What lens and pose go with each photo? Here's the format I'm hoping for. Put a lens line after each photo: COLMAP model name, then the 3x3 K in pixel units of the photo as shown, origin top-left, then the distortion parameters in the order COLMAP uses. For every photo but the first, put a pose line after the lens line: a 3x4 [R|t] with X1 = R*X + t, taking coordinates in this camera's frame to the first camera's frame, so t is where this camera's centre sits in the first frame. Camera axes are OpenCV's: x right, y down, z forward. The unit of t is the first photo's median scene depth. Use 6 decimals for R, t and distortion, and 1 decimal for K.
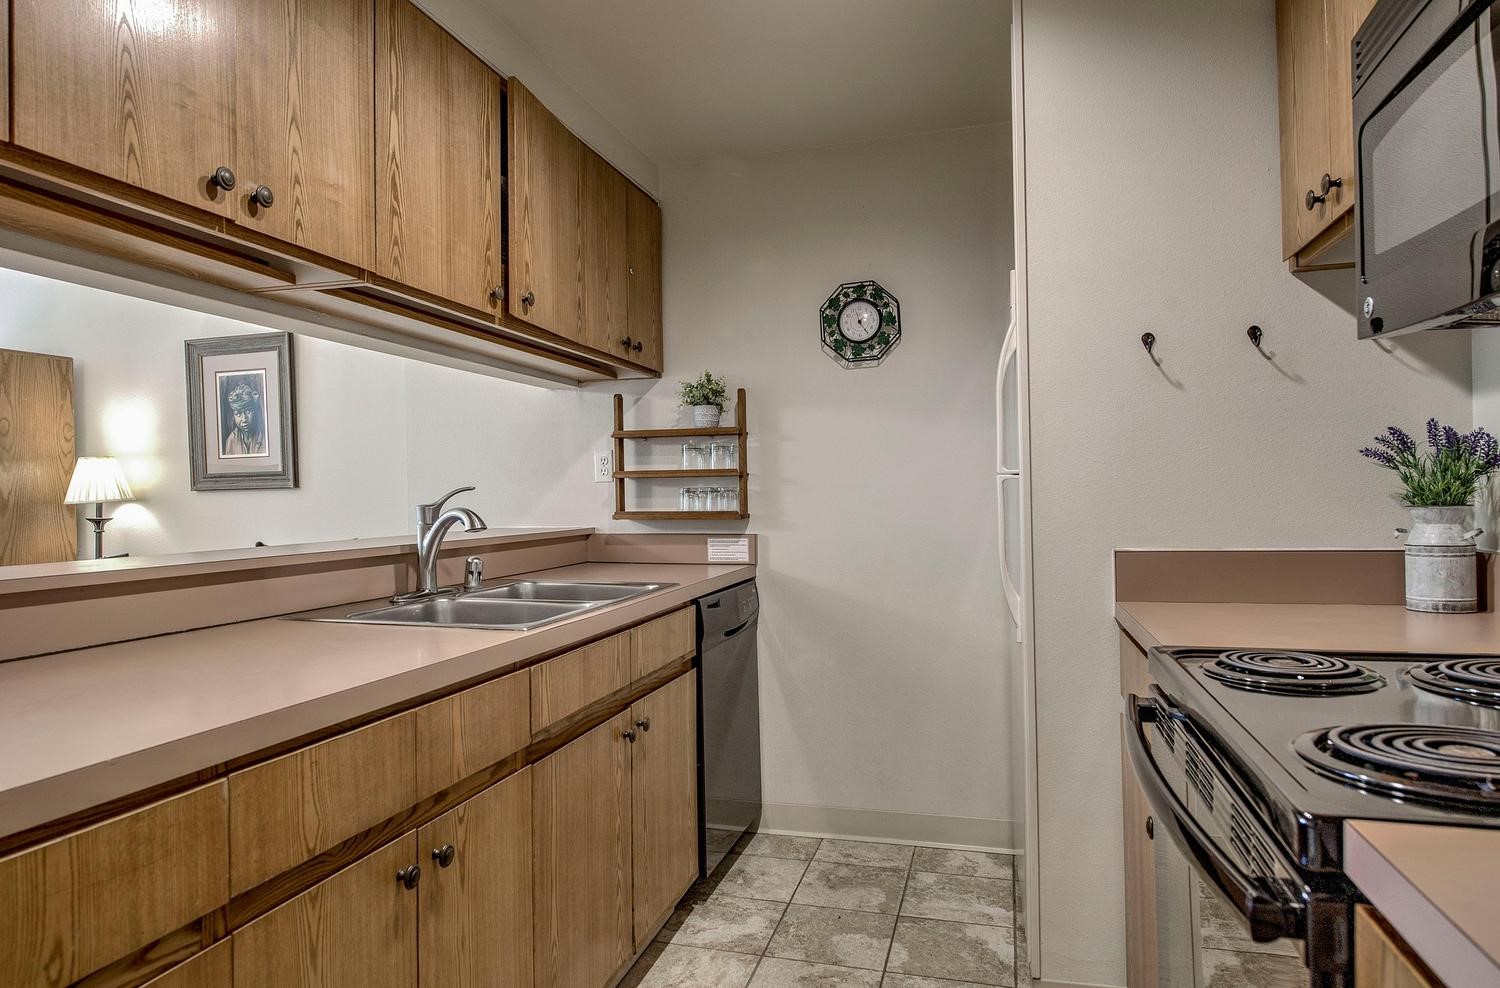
lens RADIAL K [[925.6, 0, 729.4], [0, 925.6, 495.1], [0, 0, 1]] dist [-0.003421, -0.006321]
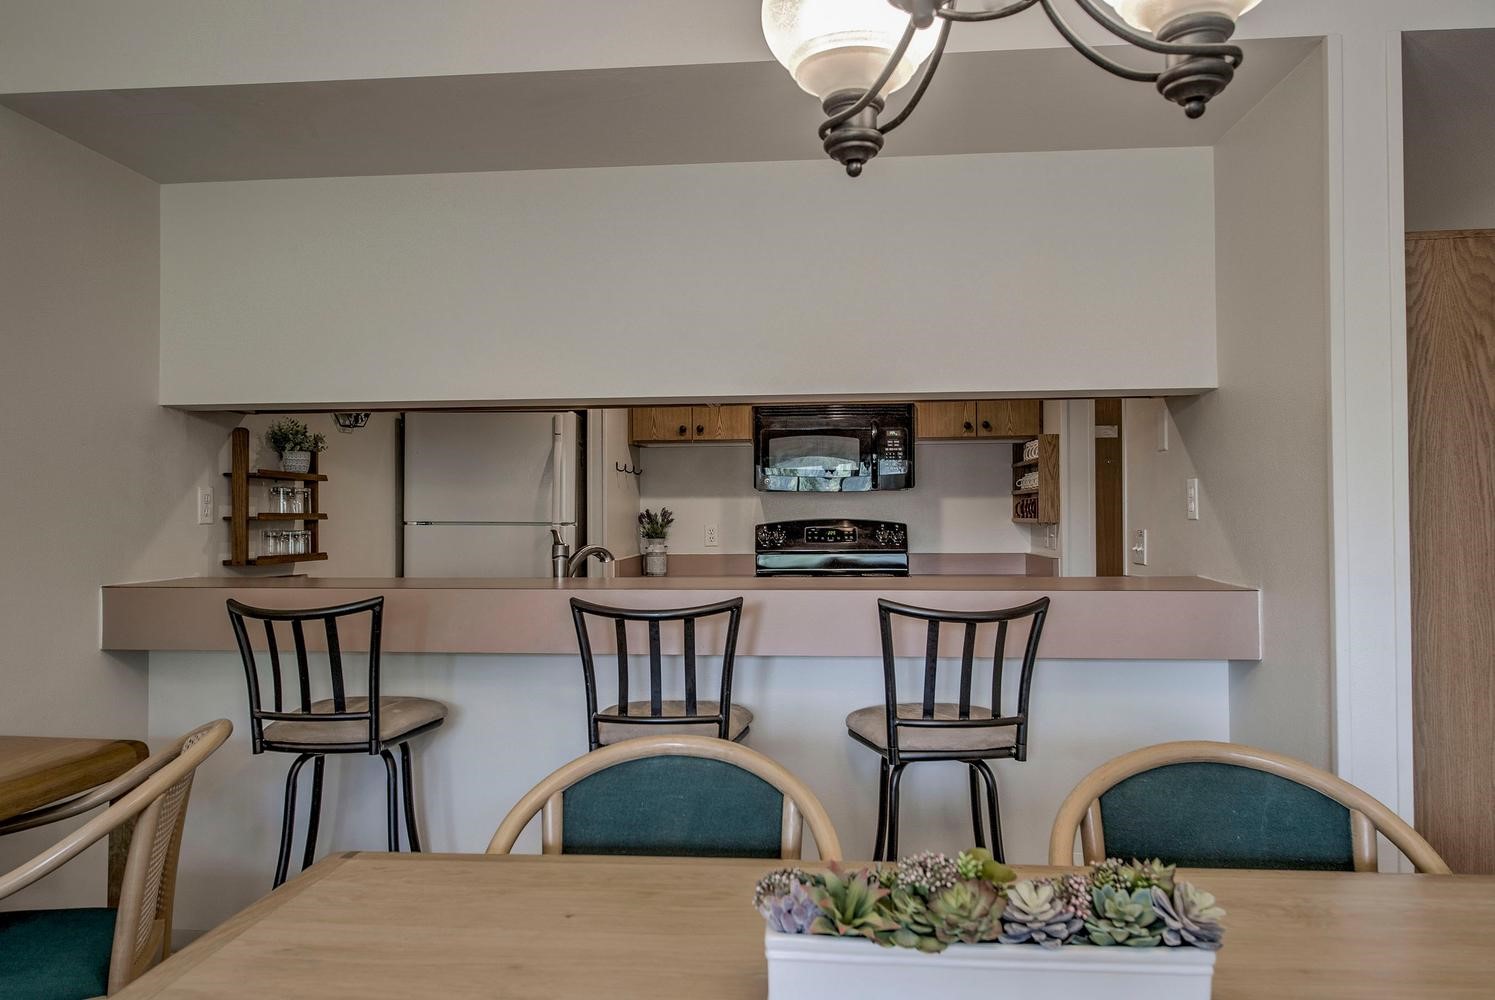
lens RADIAL K [[996.2, 0, 732.9], [0, 996.2, 505.3], [0, 0, 1]] dist [-0.005102, 0.001900]
pose [[-0.192261, 0.029112, 0.980912, -1.263564], [0.008967, 0.999570, -0.027908, -0.001302], [-0.981303, 0.003431, -0.192439, 0.766014]]
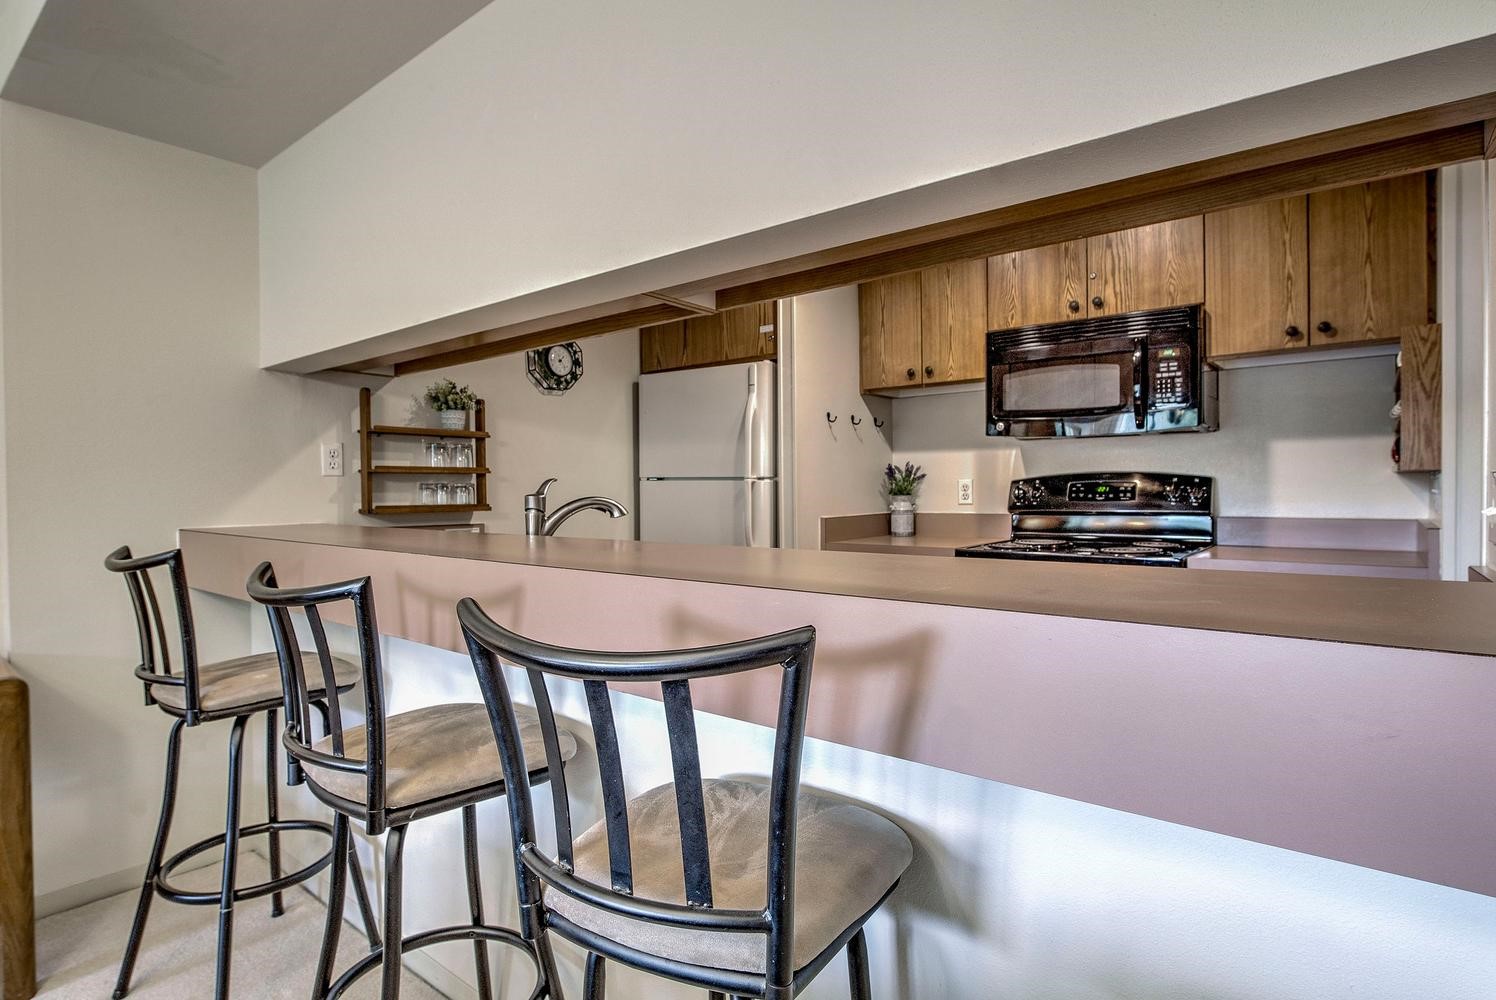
lens RADIAL K [[772.8, 0, 750.5], [0, 772.8, 499.0], [0, 0, 1]] dist [-0.003527, -0.003236]
pose [[0.374949, -0.000256, 0.927045, -0.788346], [0.002578, 0.999996, -0.000767, 0.012642], [-0.927042, 0.002678, 0.374948, 0.330416]]
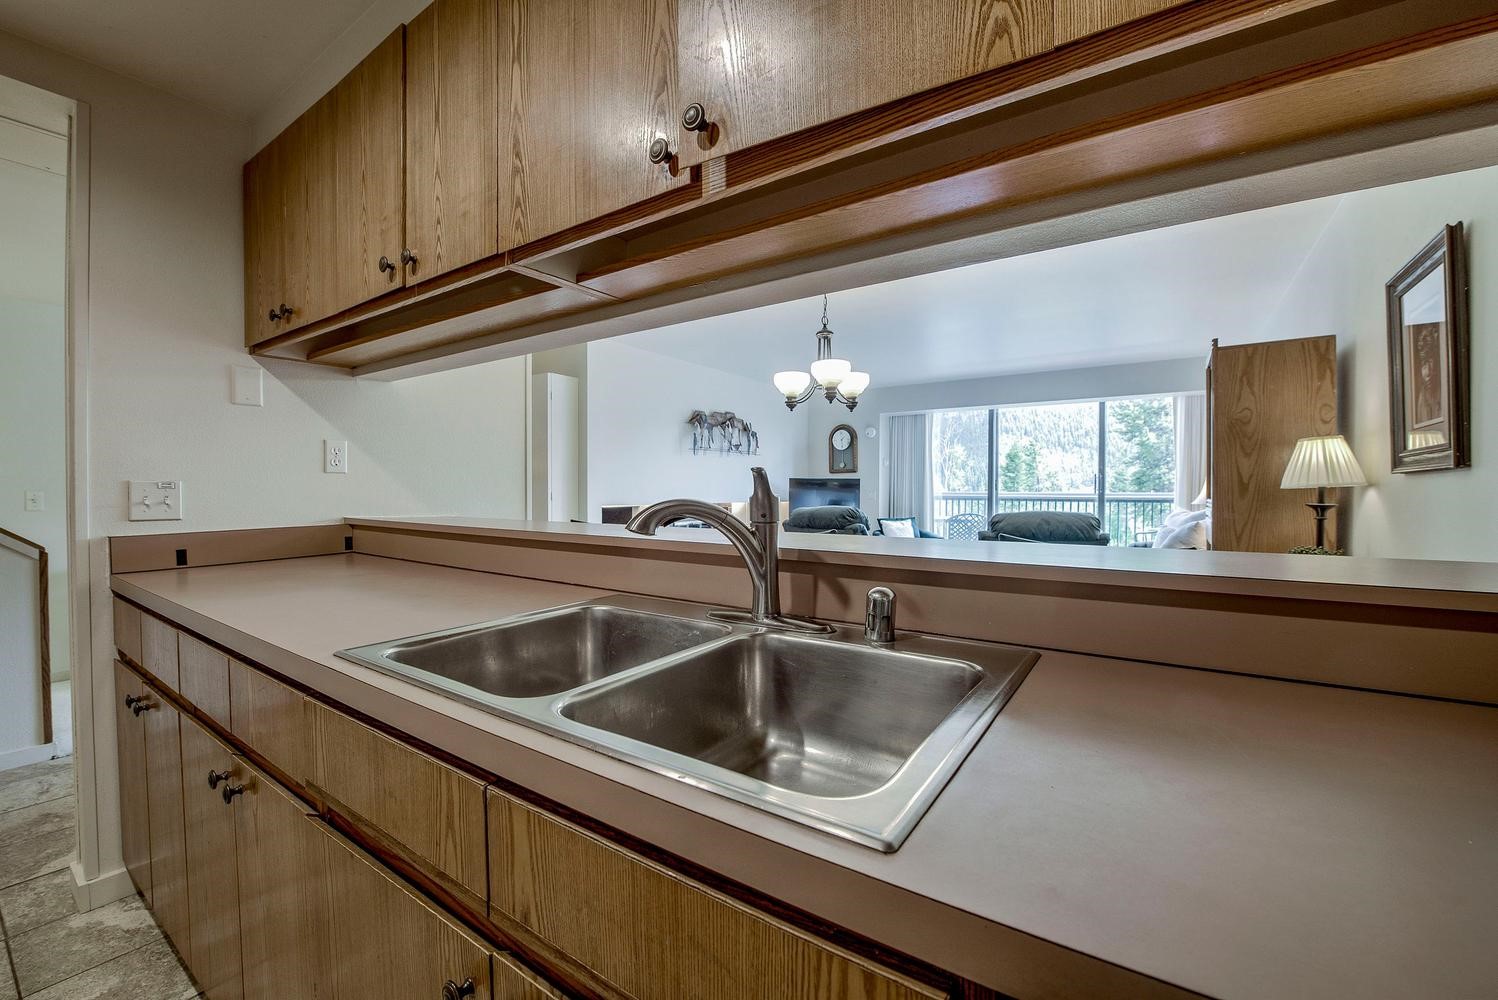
lens RADIAL K [[615.3, 0, 746.0], [0, 615.3, 499.6], [0, 0, 1]] dist [-0.019061, -0.000162]
pose [[-0.310092, 0.031746, -0.950176, 0.090252], [0.001941, 0.999461, 0.032759, -0.001493], [0.950704, 0.008314, -0.309987, 0.845335]]
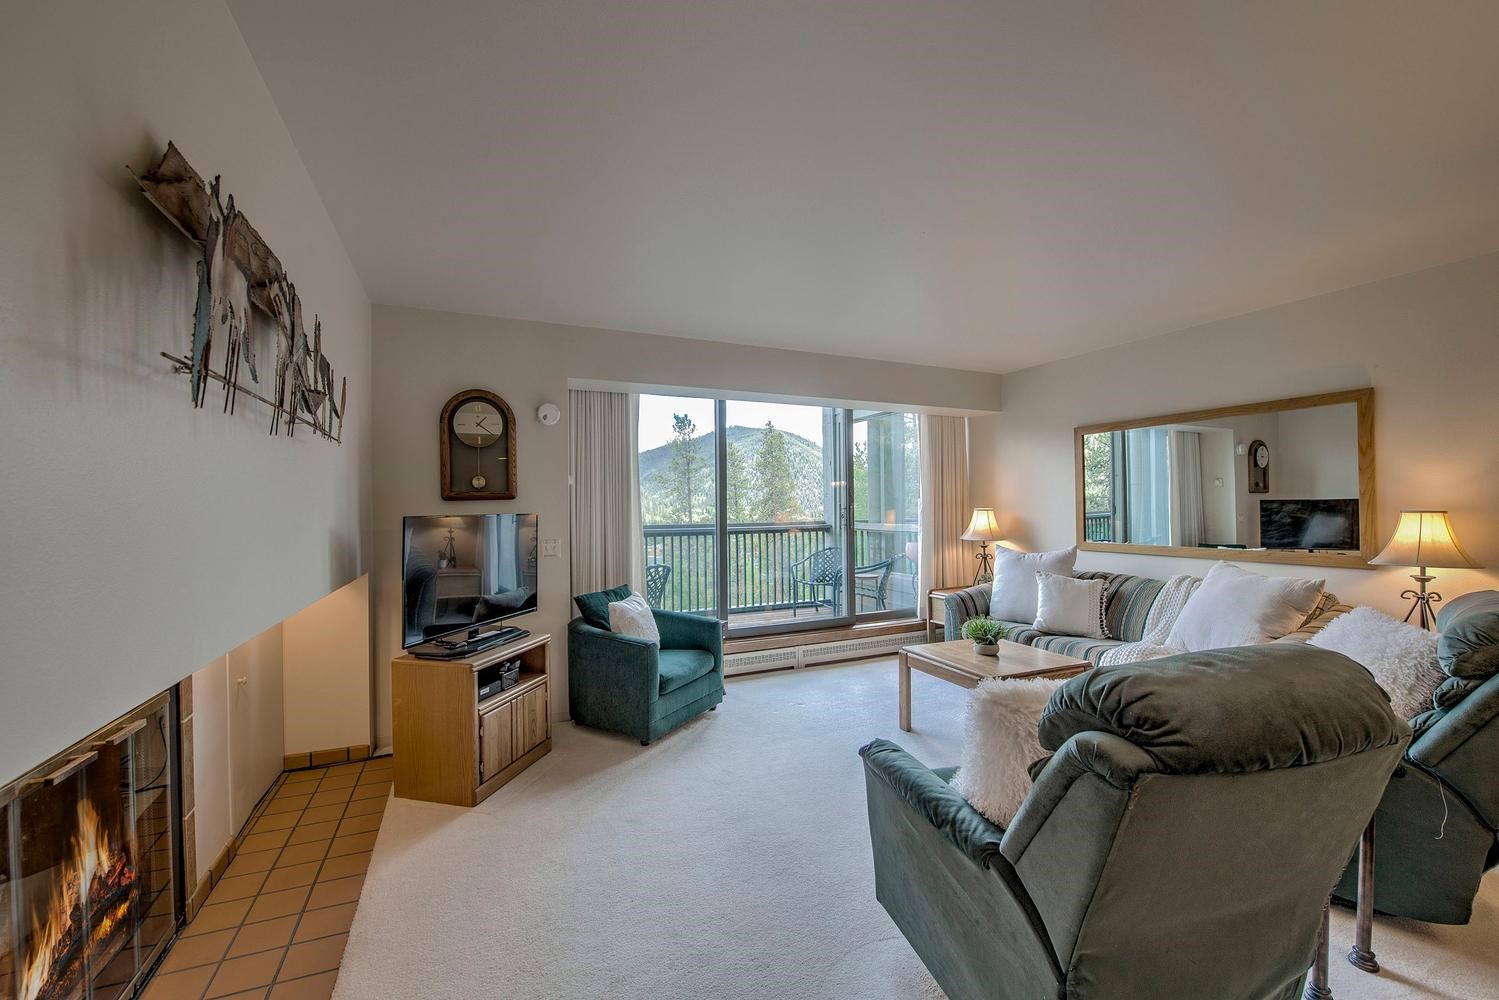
lens RADIAL K [[594.6, 0, 751.7], [0, 594.6, 503.6], [0, 0, 1]] dist [-0.019899, -0.001576]
pose [[0.665068, 0.007481, -0.746745, -1.386874], [-0.002244, 0.999965, 0.008019, -0.032038], [0.746779, -0.003658, 0.665062, 0.064909]]
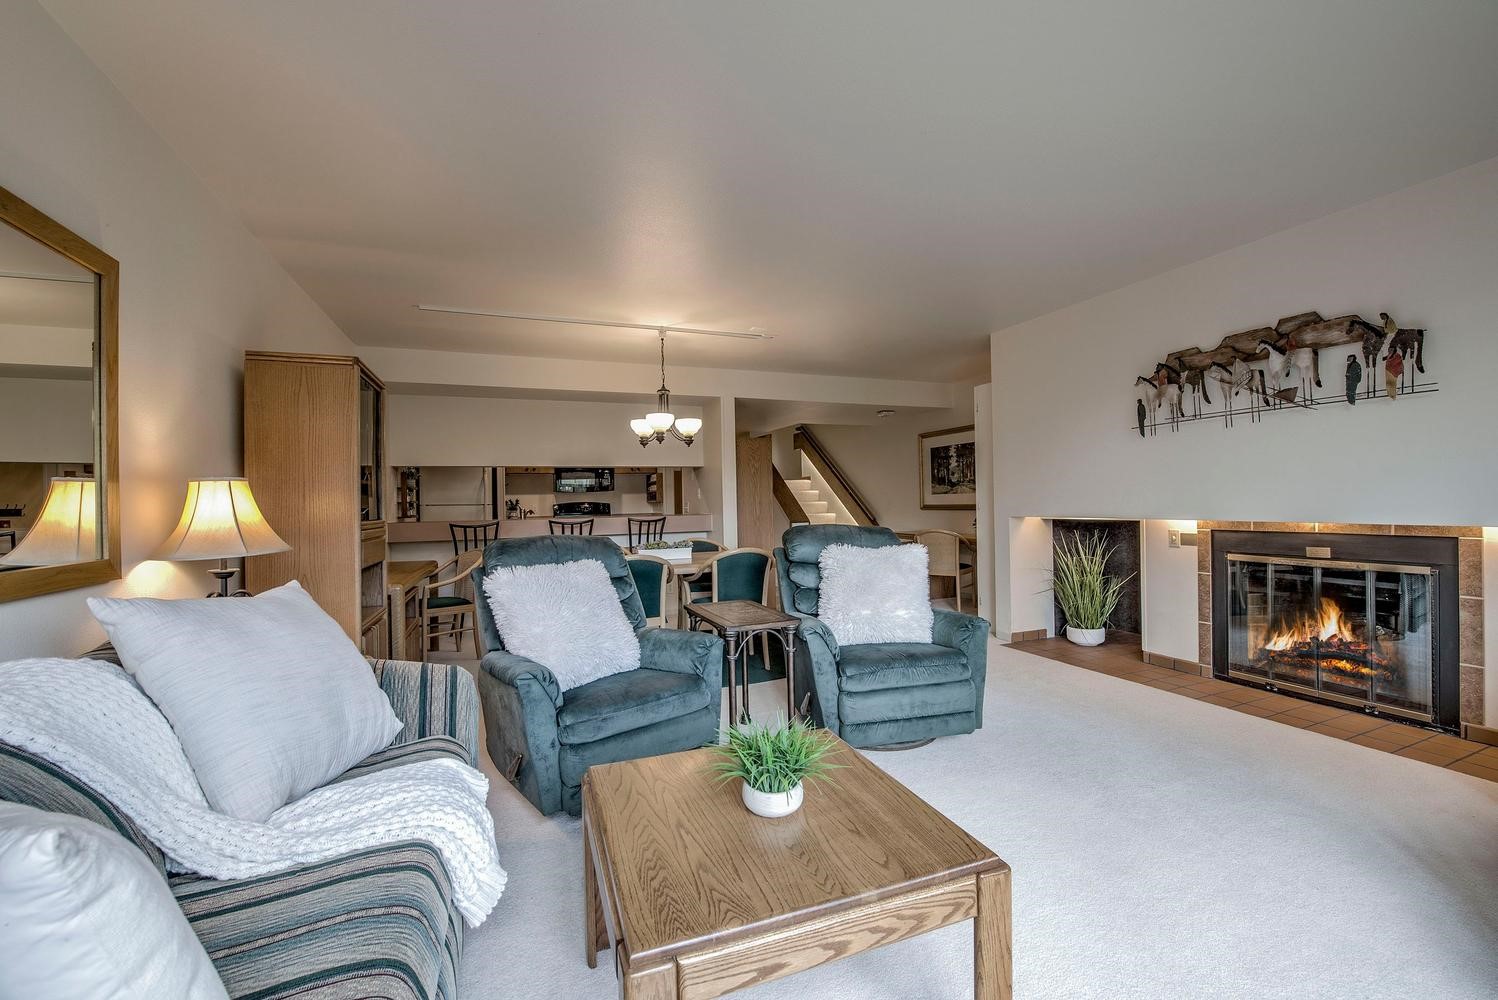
lens RADIAL K [[594.2, 0, 736.1], [0, 594.2, 499.4], [0, 0, 1]] dist [-0.019899, -0.001576]
pose [[-0.605796, 0.033719, 0.794905, -2.243363], [0.030688, 0.999348, -0.019004, 0.036071], [-0.795028, 0.012882, -0.606436, 1.374300]]
